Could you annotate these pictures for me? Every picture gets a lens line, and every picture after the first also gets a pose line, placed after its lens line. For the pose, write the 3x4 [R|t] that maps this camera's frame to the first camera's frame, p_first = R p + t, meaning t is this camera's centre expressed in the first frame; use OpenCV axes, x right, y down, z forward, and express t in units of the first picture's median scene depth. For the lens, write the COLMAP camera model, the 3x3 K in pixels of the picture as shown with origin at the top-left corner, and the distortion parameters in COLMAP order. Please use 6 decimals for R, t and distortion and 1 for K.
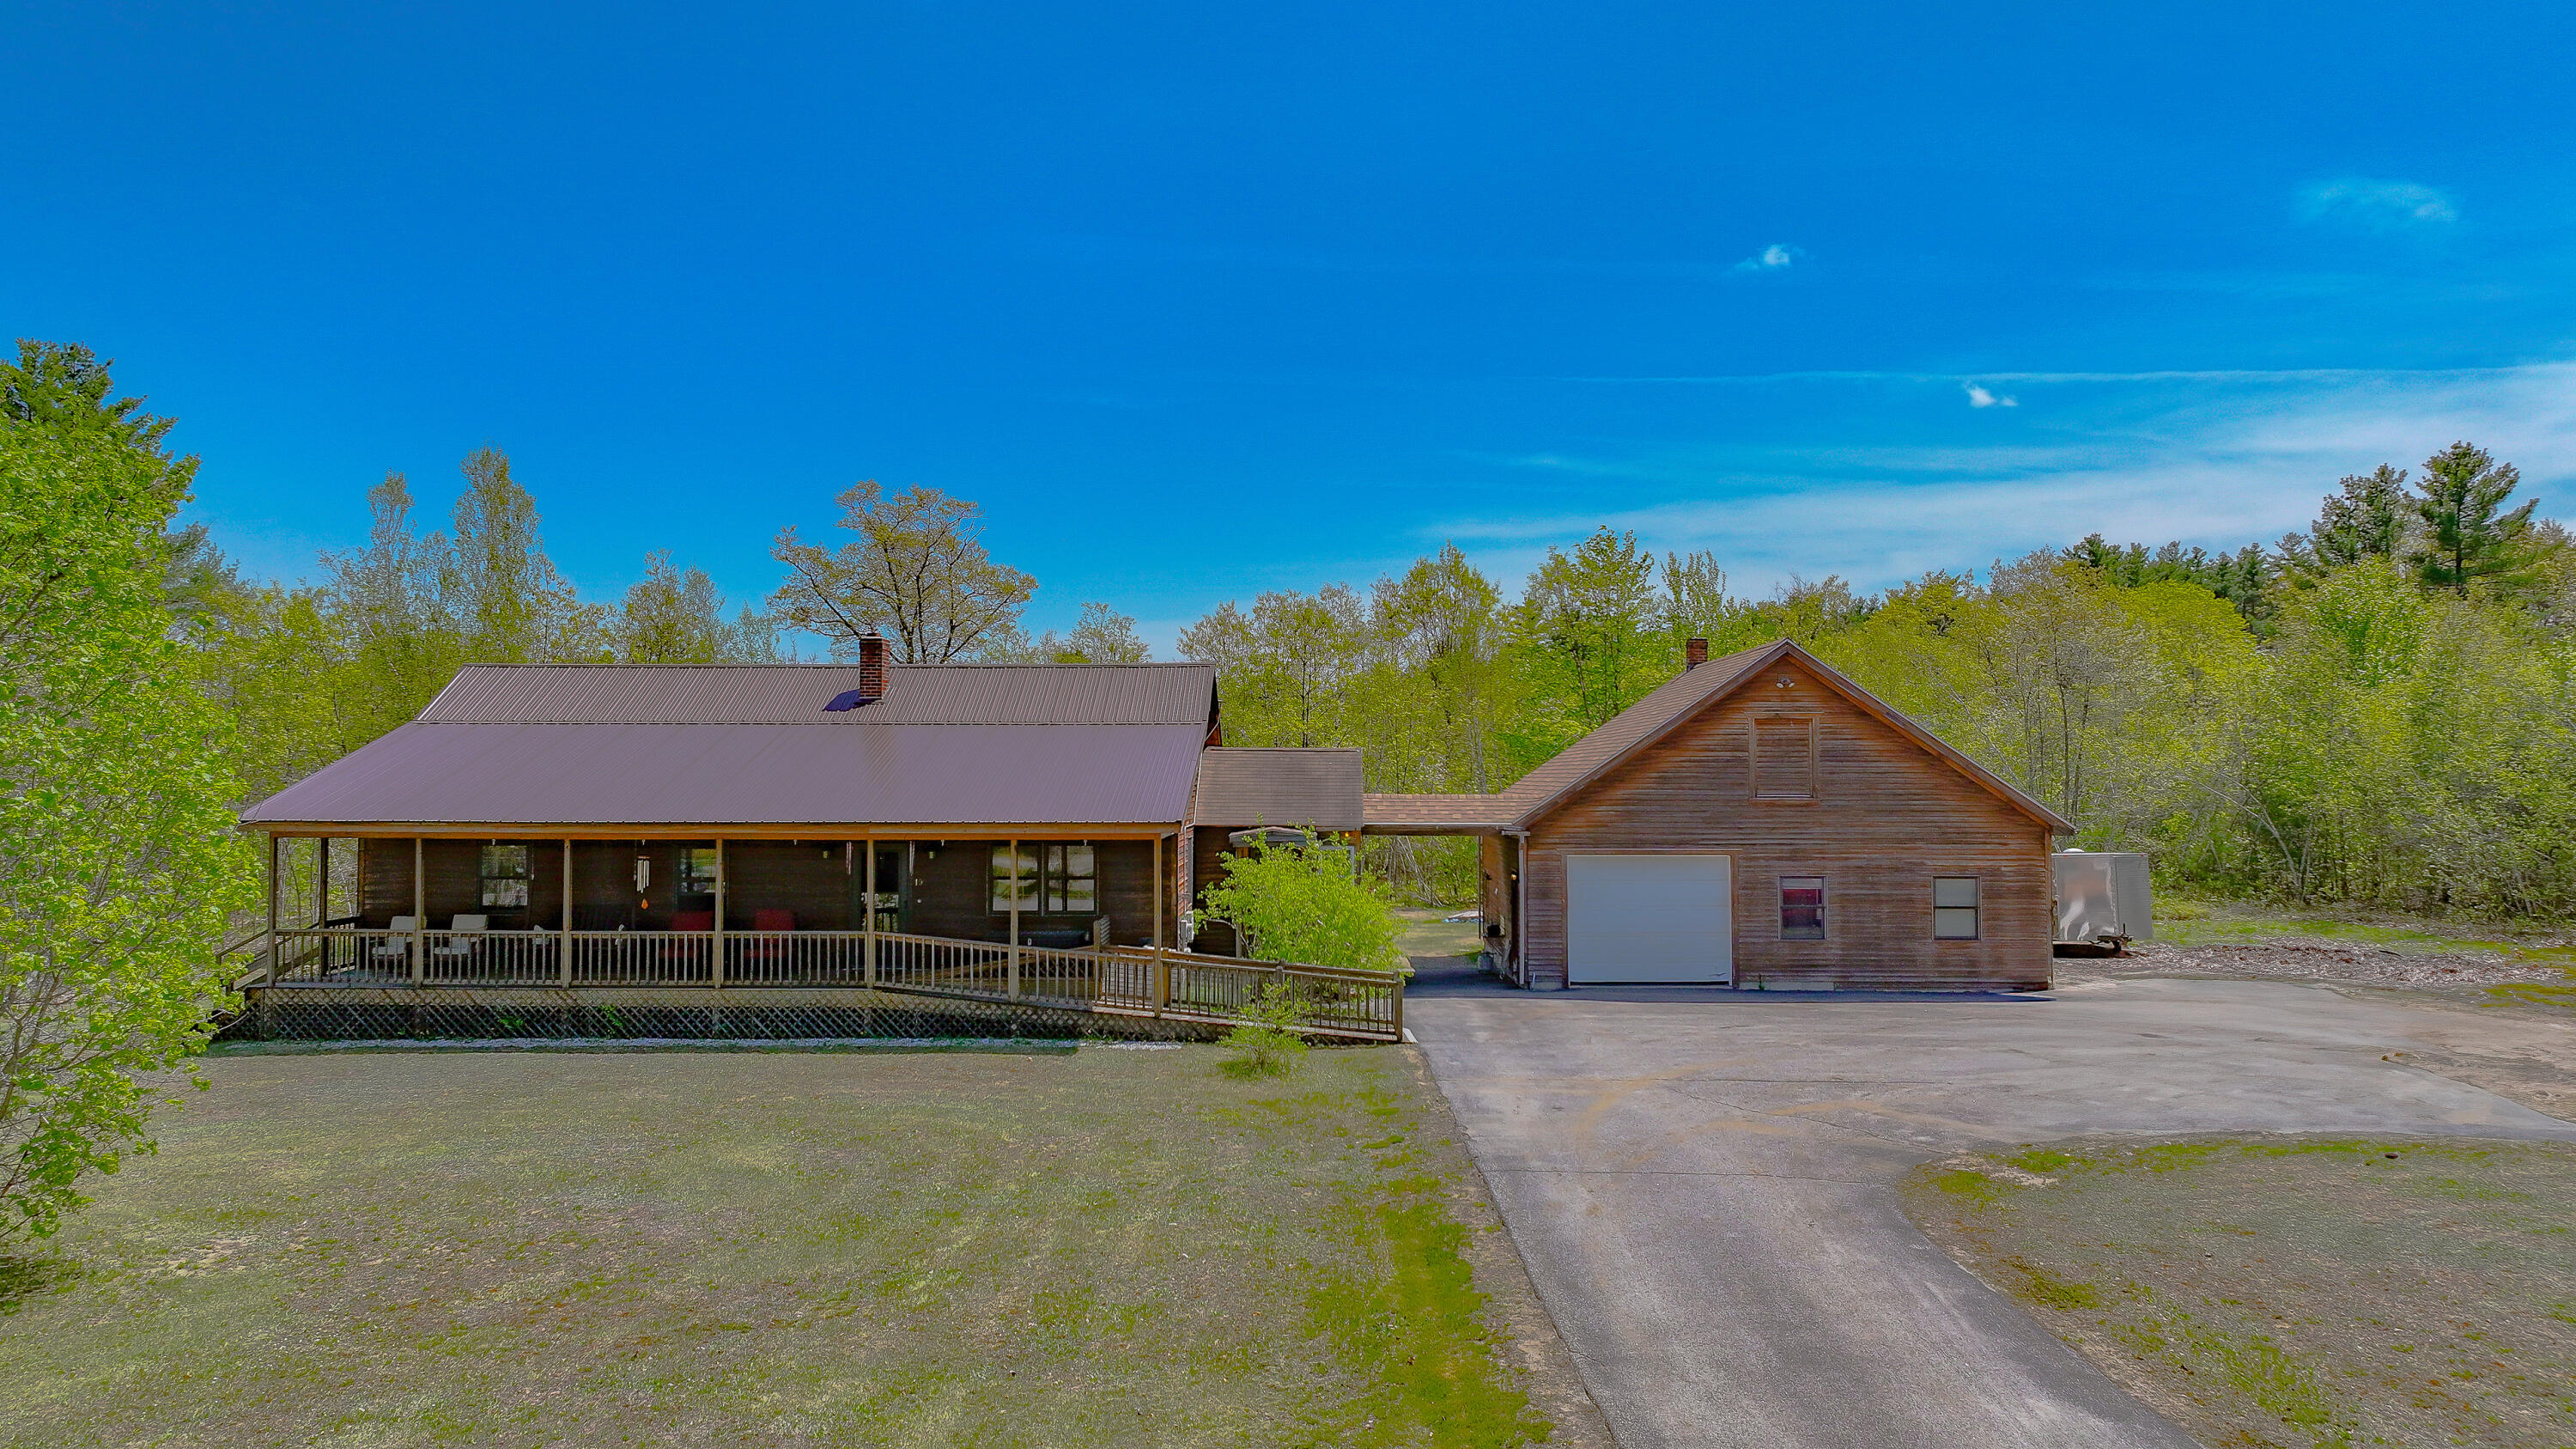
lens RADIAL K [[1808.2, 0, 1296.5], [0, 1808.2, 717.9], [0, 0, 1]] dist [0.004970, 0.007058]
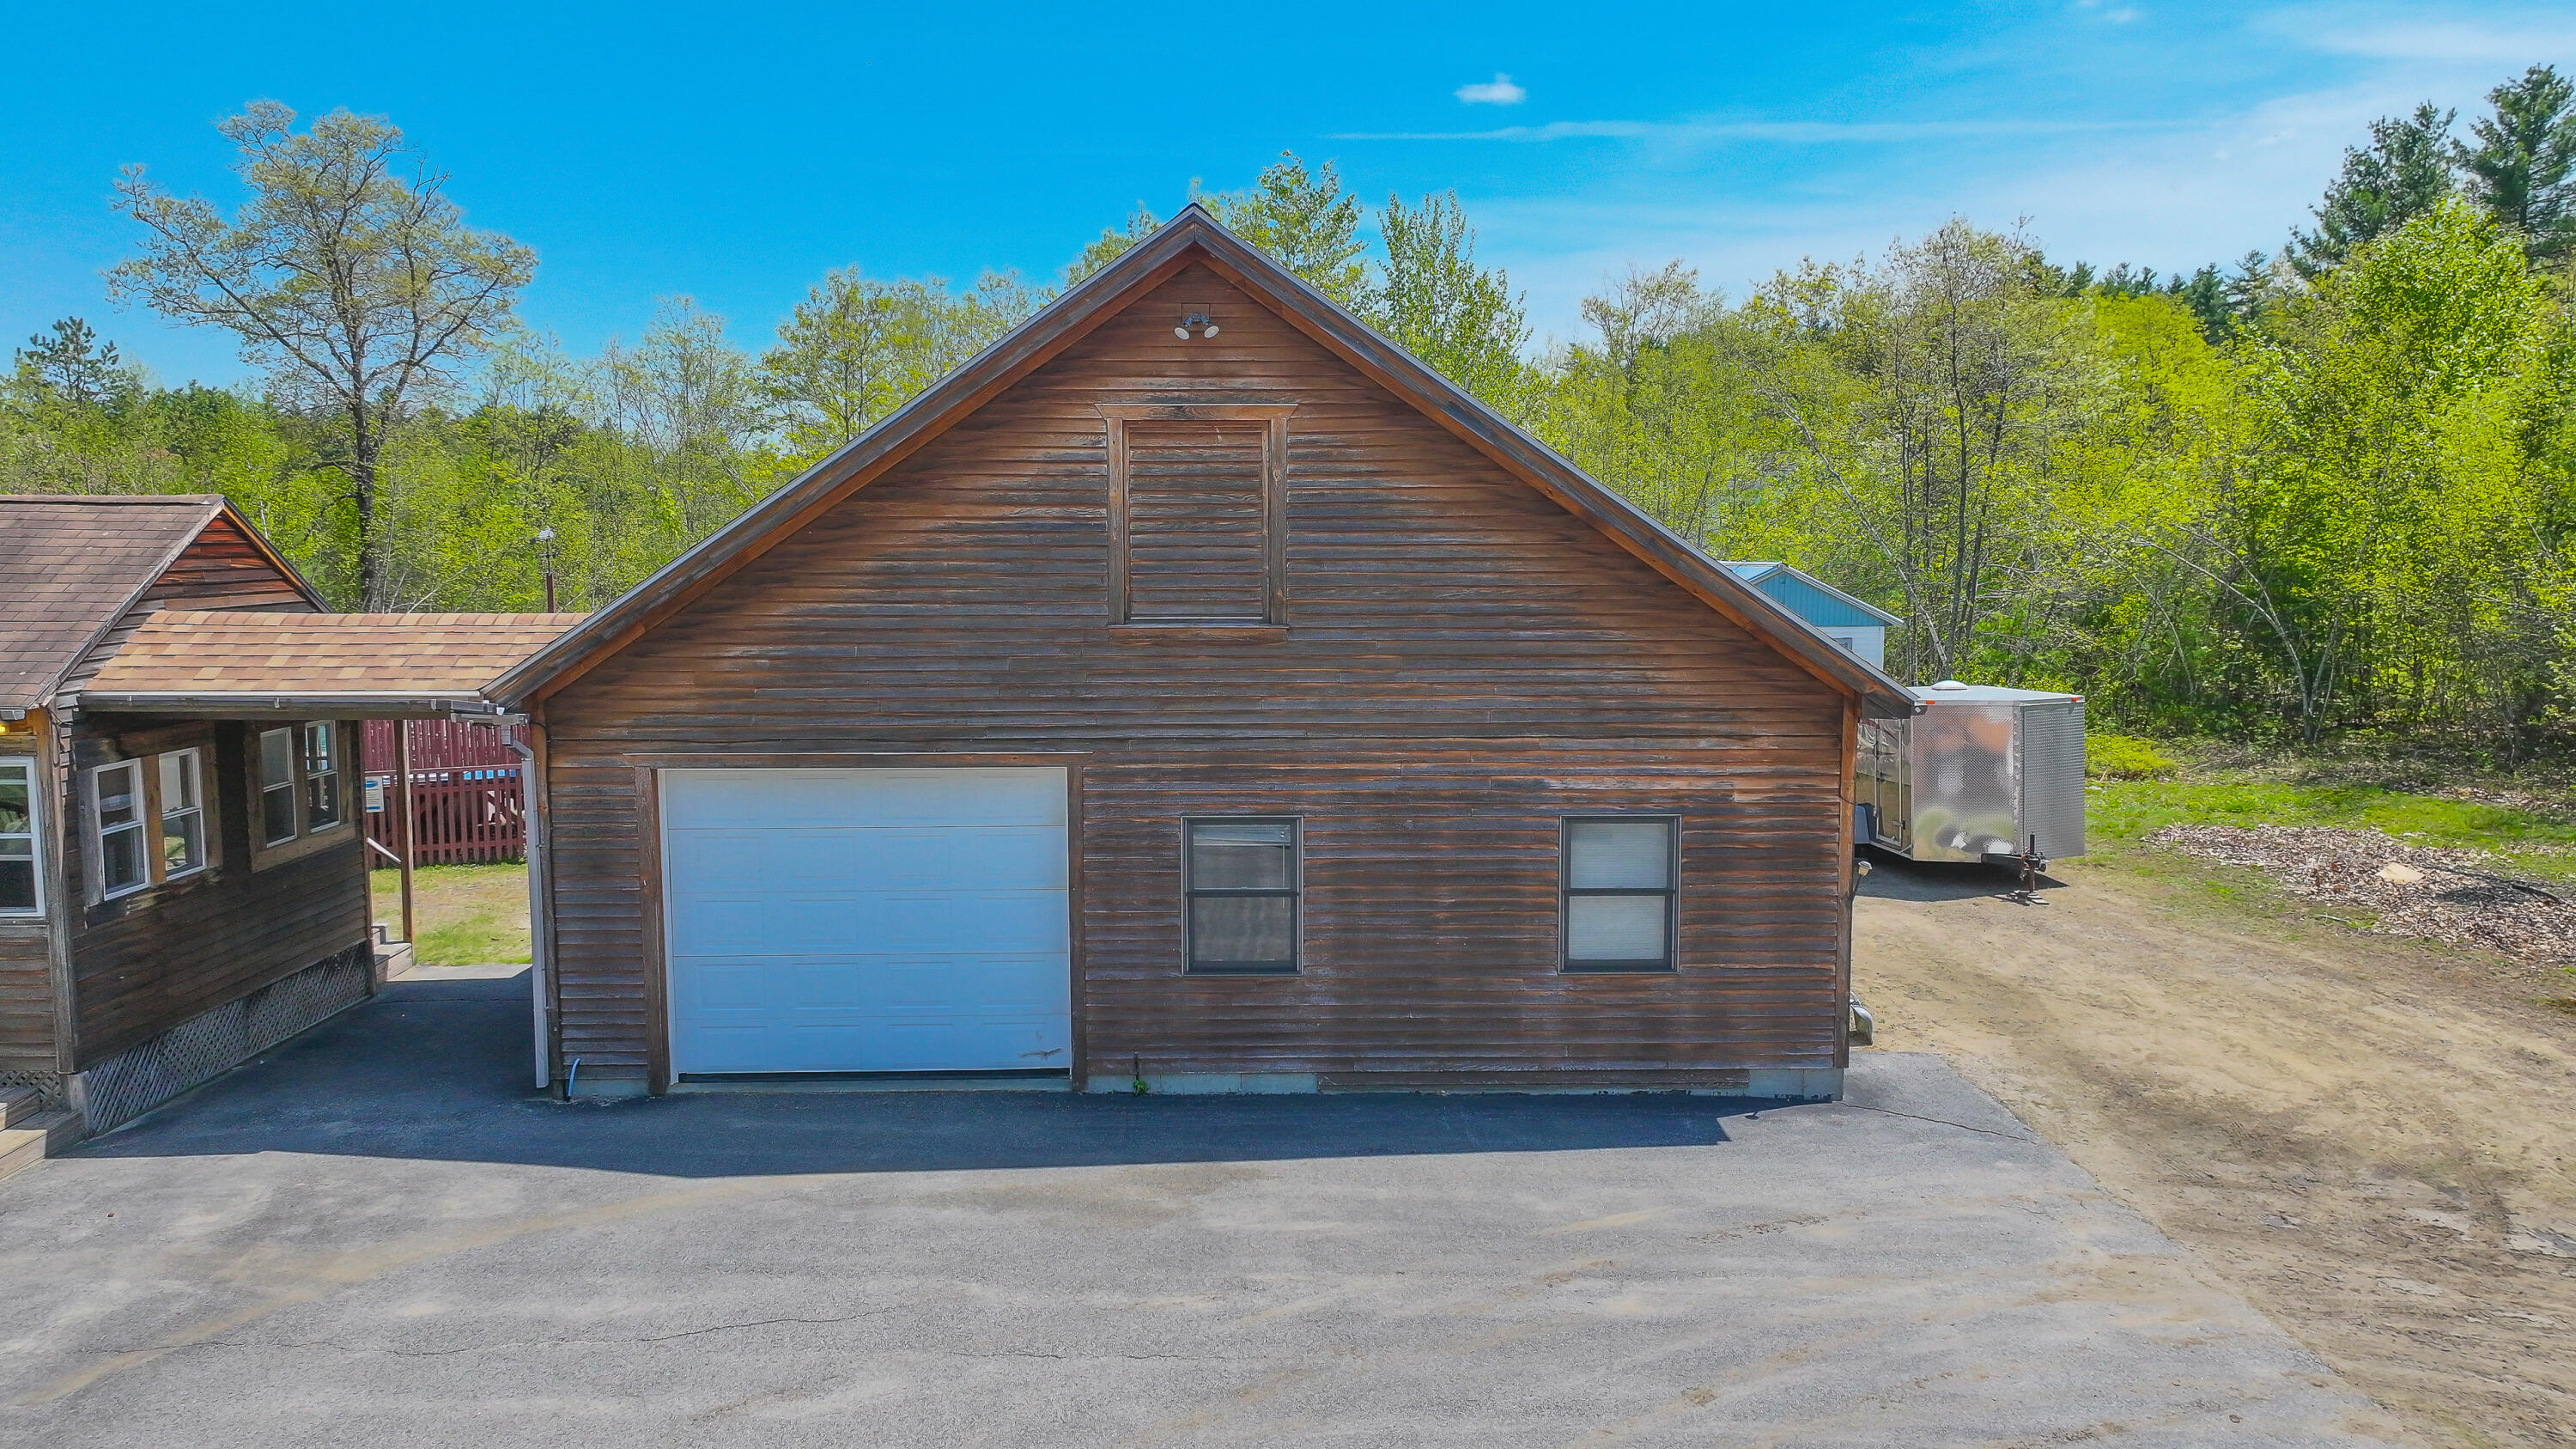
lens RADIAL K [[1808.2, 0, 1296.5], [0, 1808.2, 717.9], [0, 0, 1]] dist [0.004970, 0.007058]
pose [[0.999397, -0.005738, 0.034251, 0.277335], [0.000973, 0.990496, 0.137541, 0.010350], [-0.034715, -0.137424, 0.989904, 0.604019]]
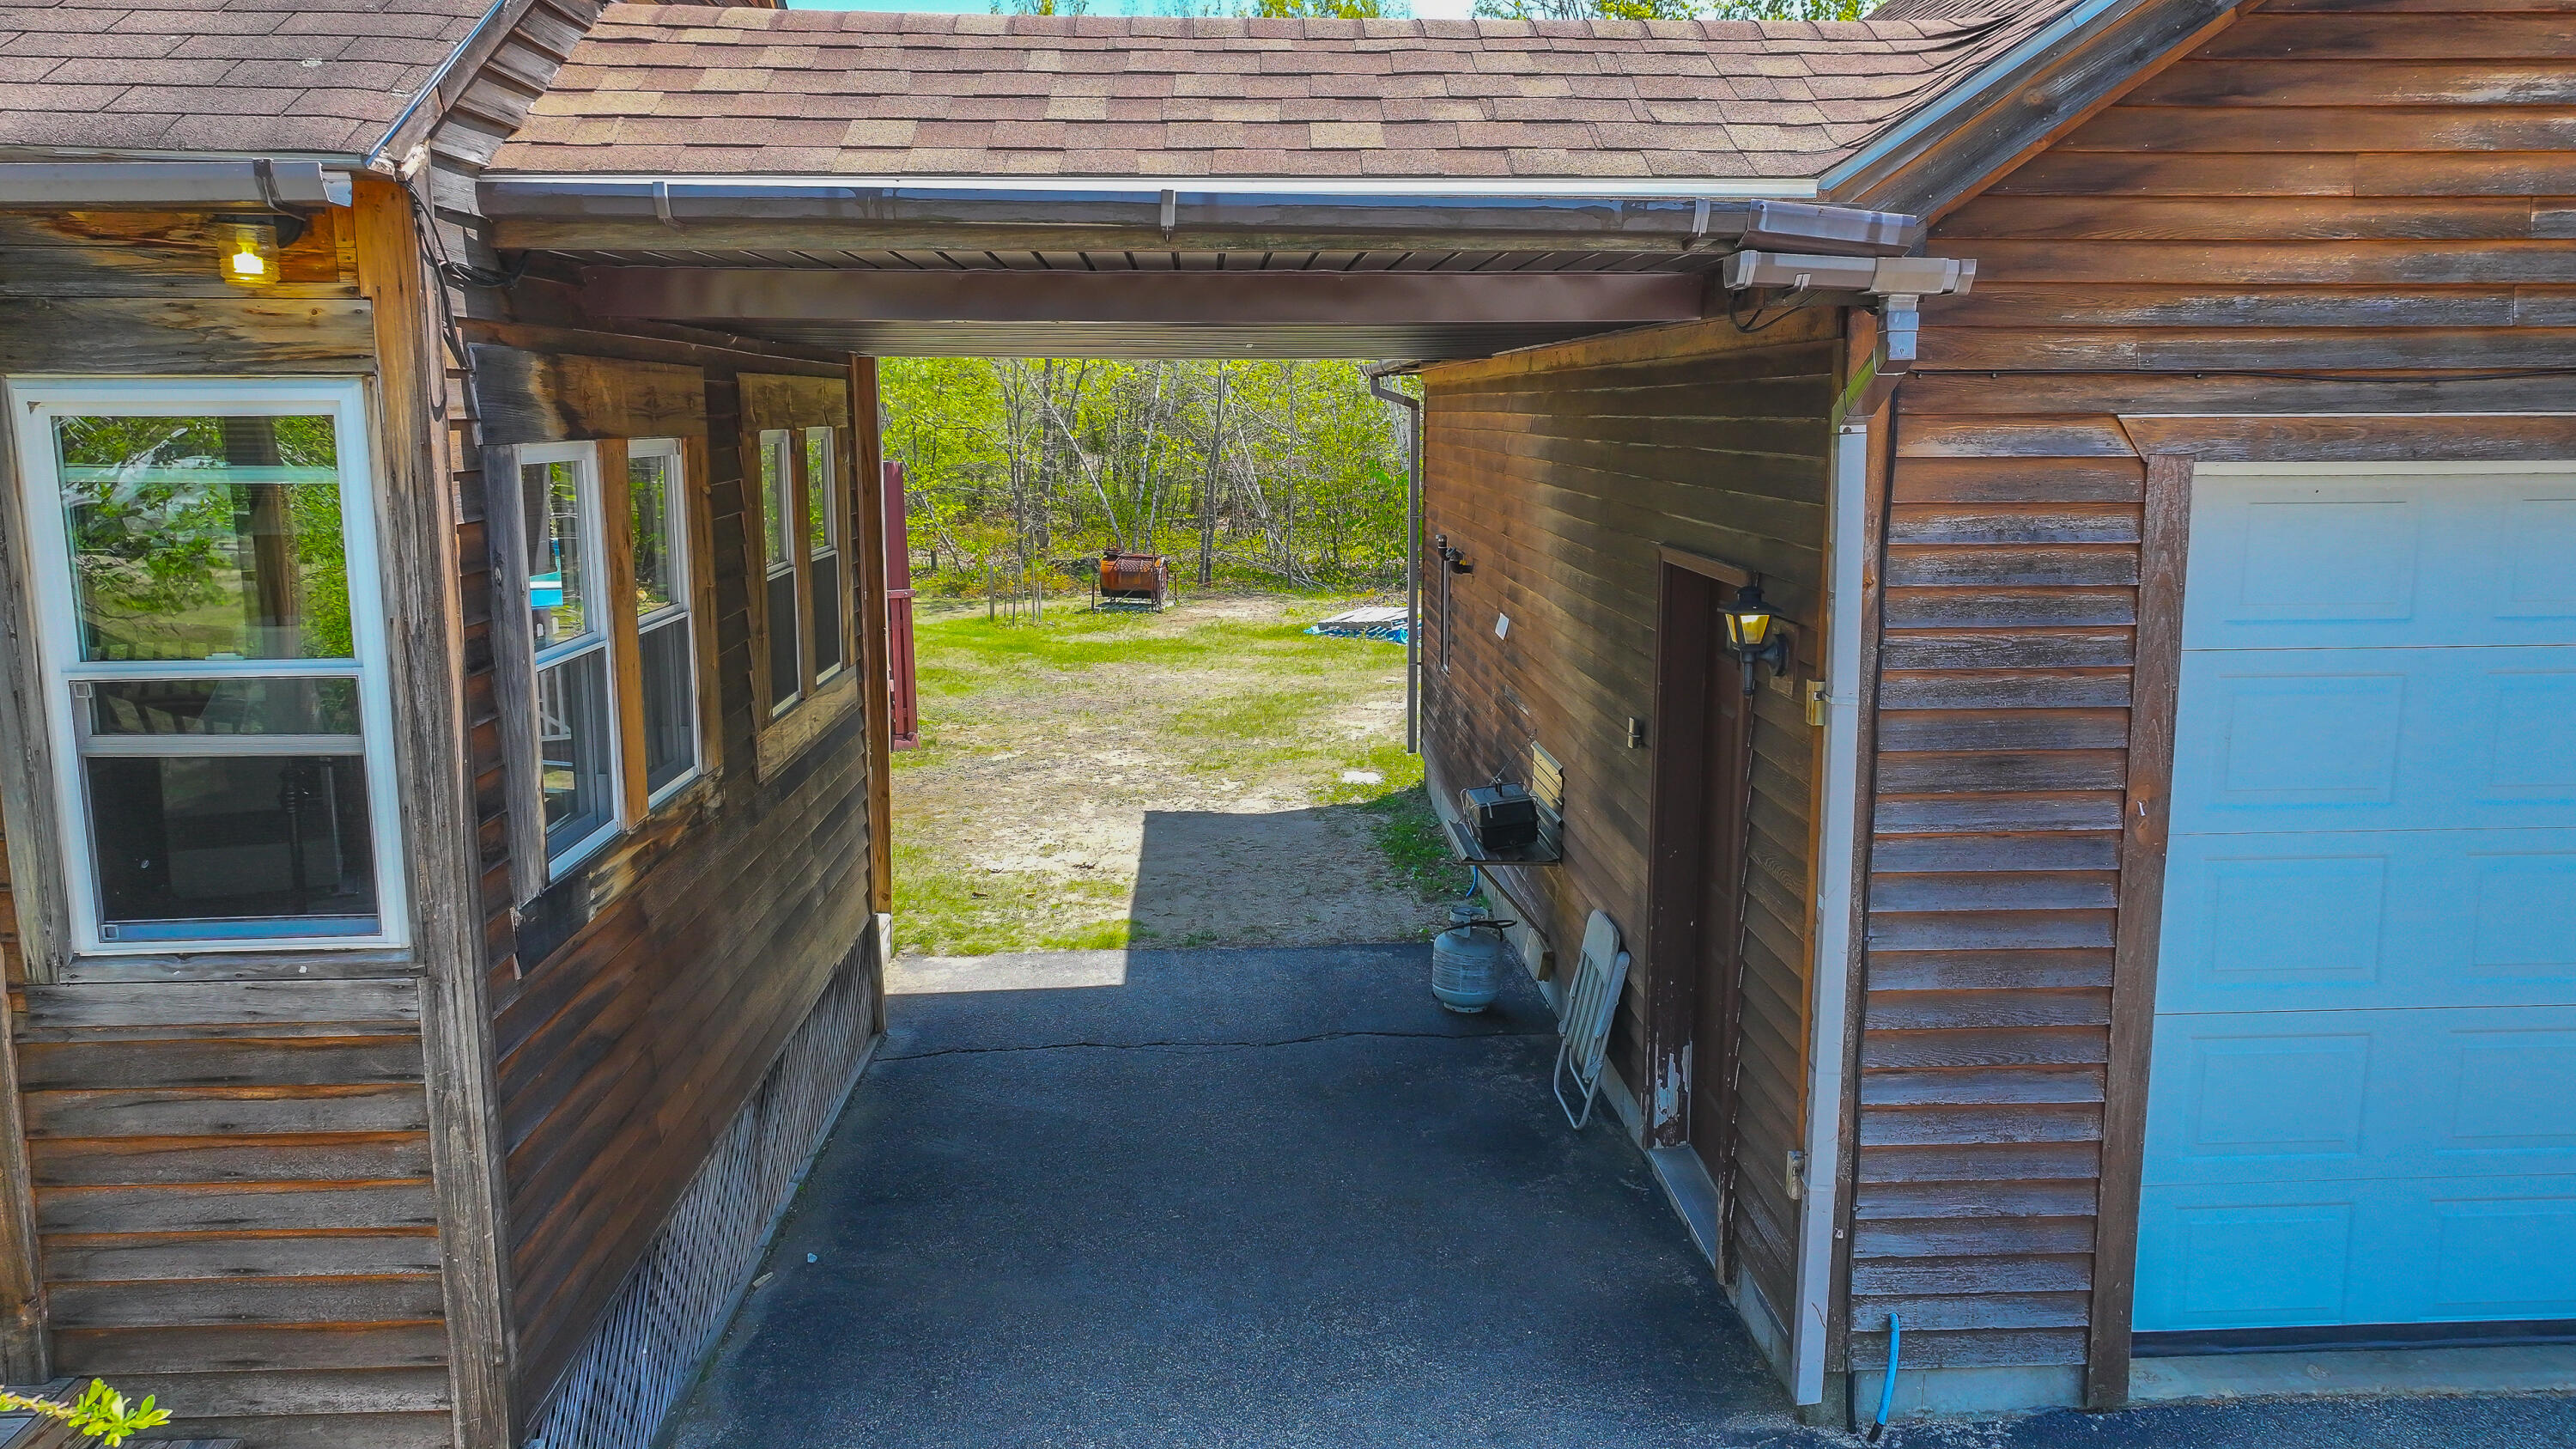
lens RADIAL K [[1814.1, 0, 1298.3], [0, 1814.1, 718.0], [0, 0, 1]] dist [0.001968, 0.003742]
pose [[0.997639, -0.014989, 0.067024, 0.076720], [0.001336, 0.979944, 0.199266, 0.067634], [-0.068667, -0.198706, 0.977651, 0.872969]]
